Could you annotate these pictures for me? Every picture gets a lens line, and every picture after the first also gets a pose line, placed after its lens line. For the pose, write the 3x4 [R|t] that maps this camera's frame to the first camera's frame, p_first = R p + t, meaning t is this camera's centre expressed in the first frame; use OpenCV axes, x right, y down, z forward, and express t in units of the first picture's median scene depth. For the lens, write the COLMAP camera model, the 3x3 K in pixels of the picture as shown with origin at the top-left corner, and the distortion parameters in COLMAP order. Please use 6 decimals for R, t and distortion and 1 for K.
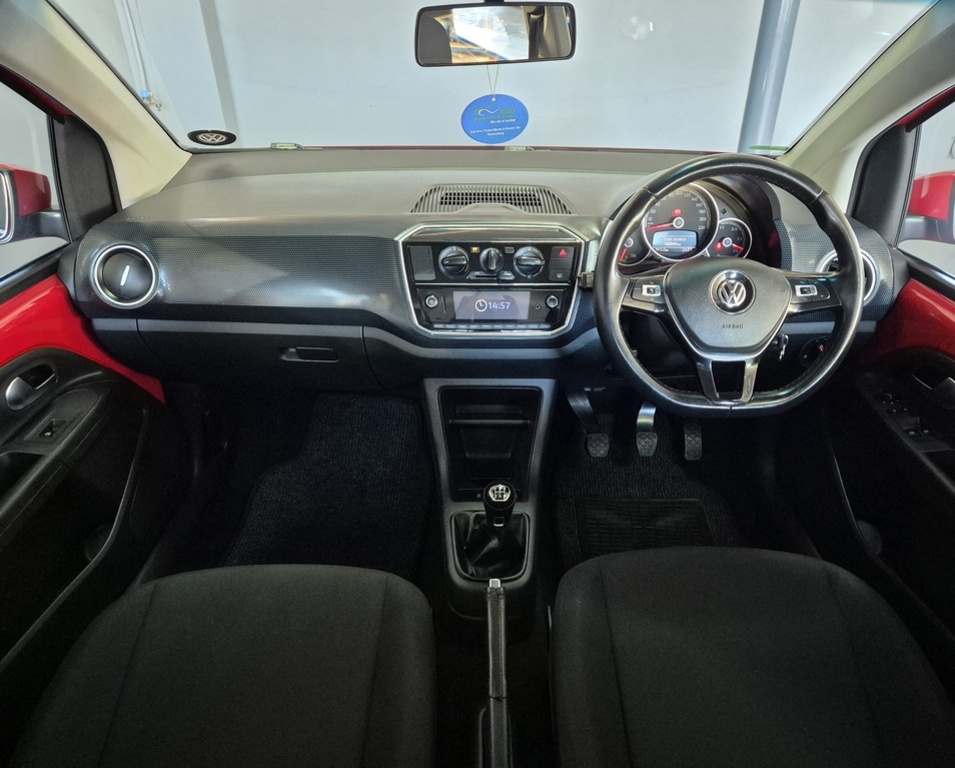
lens RADIAL K [[688.7, 0, 462.4], [0, 688.7, 383.7], [0, 0, 1]] dist [0.078956, -0.072857]
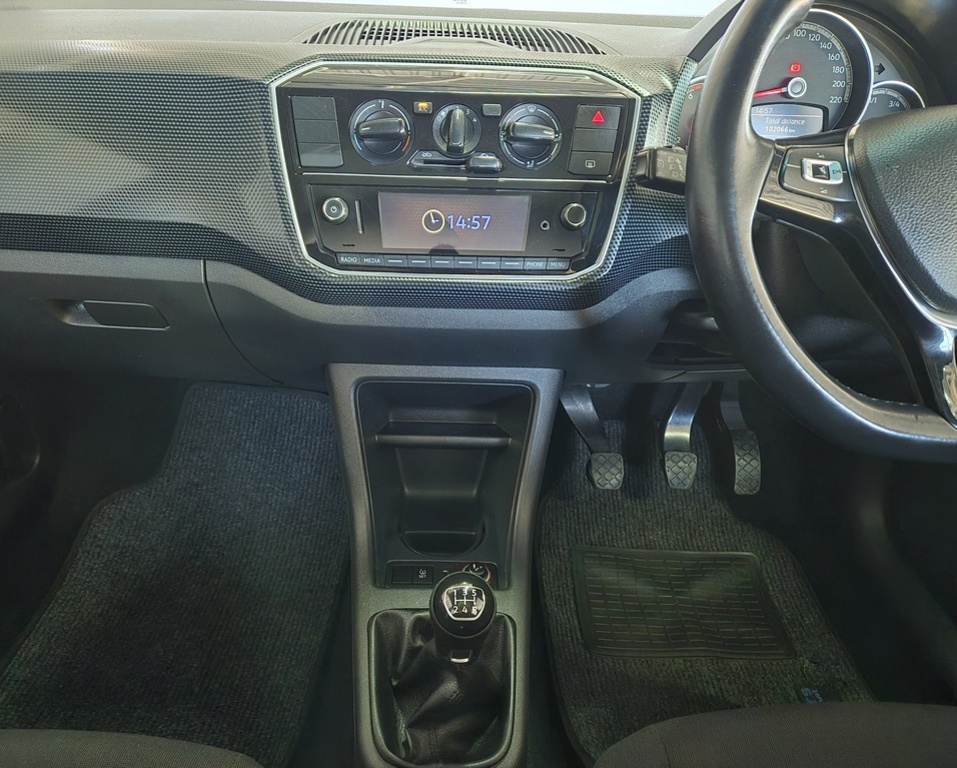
lens RADIAL K [[690.1, 0, 463.3], [0, 690.1, 383.7], [0, 0, 1]] dist [0.078956, -0.072857]
pose [[0.997217, 0.018215, 0.072295, 0.014351], [-0.019433, 0.999680, 0.016185, -0.002929], [-0.071977, -0.017545, 0.997252, 0.485235]]
